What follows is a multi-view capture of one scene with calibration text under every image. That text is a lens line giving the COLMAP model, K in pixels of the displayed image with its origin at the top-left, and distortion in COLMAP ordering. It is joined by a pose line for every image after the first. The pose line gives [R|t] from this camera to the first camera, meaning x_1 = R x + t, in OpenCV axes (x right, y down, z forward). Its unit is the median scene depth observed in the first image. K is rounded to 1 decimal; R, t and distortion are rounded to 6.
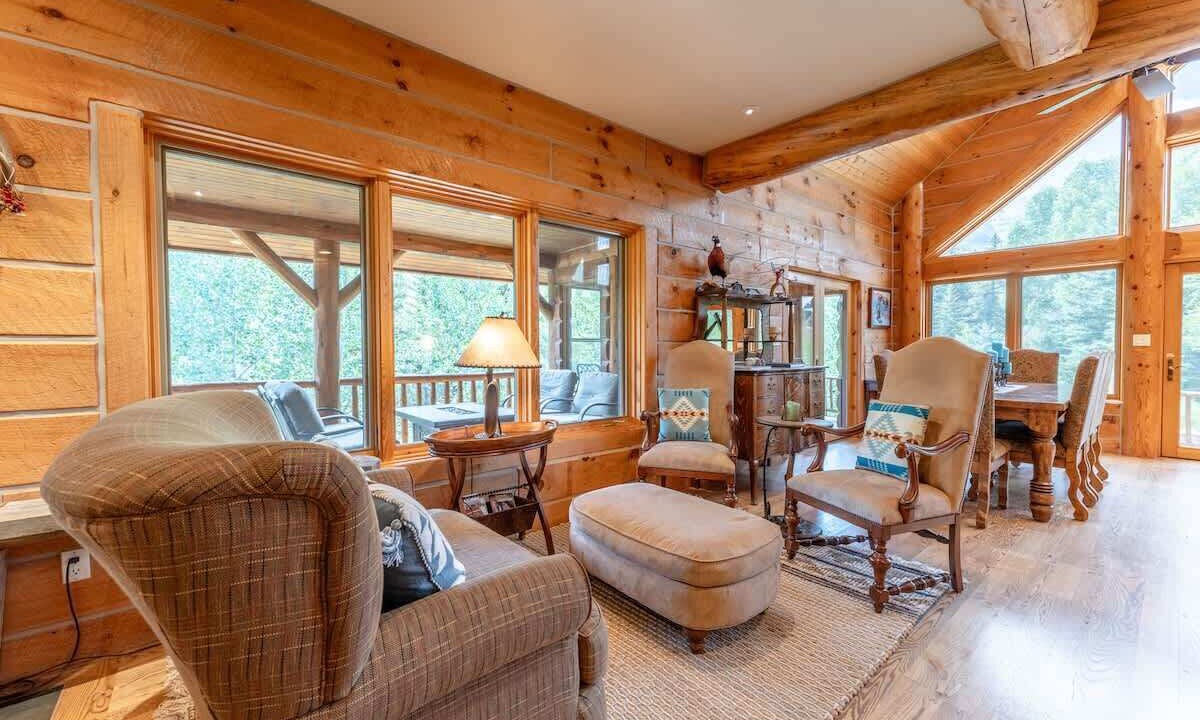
lens RADIAL K [[482.6, 0, 597.1], [0, 482.6, 361.3], [0, 0, 1]] dist [0.001320, -0.000364]
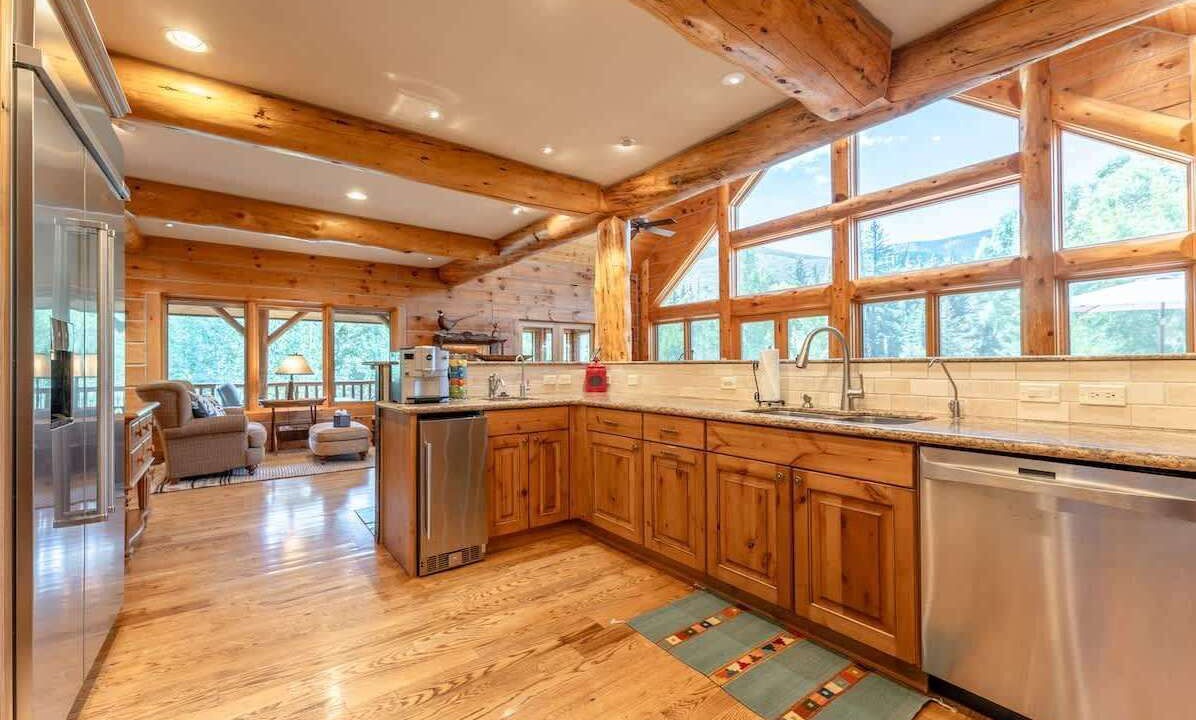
lens RADIAL K [[481.0, 0, 590.7], [0, 481.0, 363.7], [0, 0, 1]] dist [0.001320, -0.000364]
pose [[0.997705, 0.000129, -0.067710, 0.842174], [-0.001928, 0.999647, -0.026492, 0.010618], [0.067683, 0.026562, 0.997353, -0.784188]]
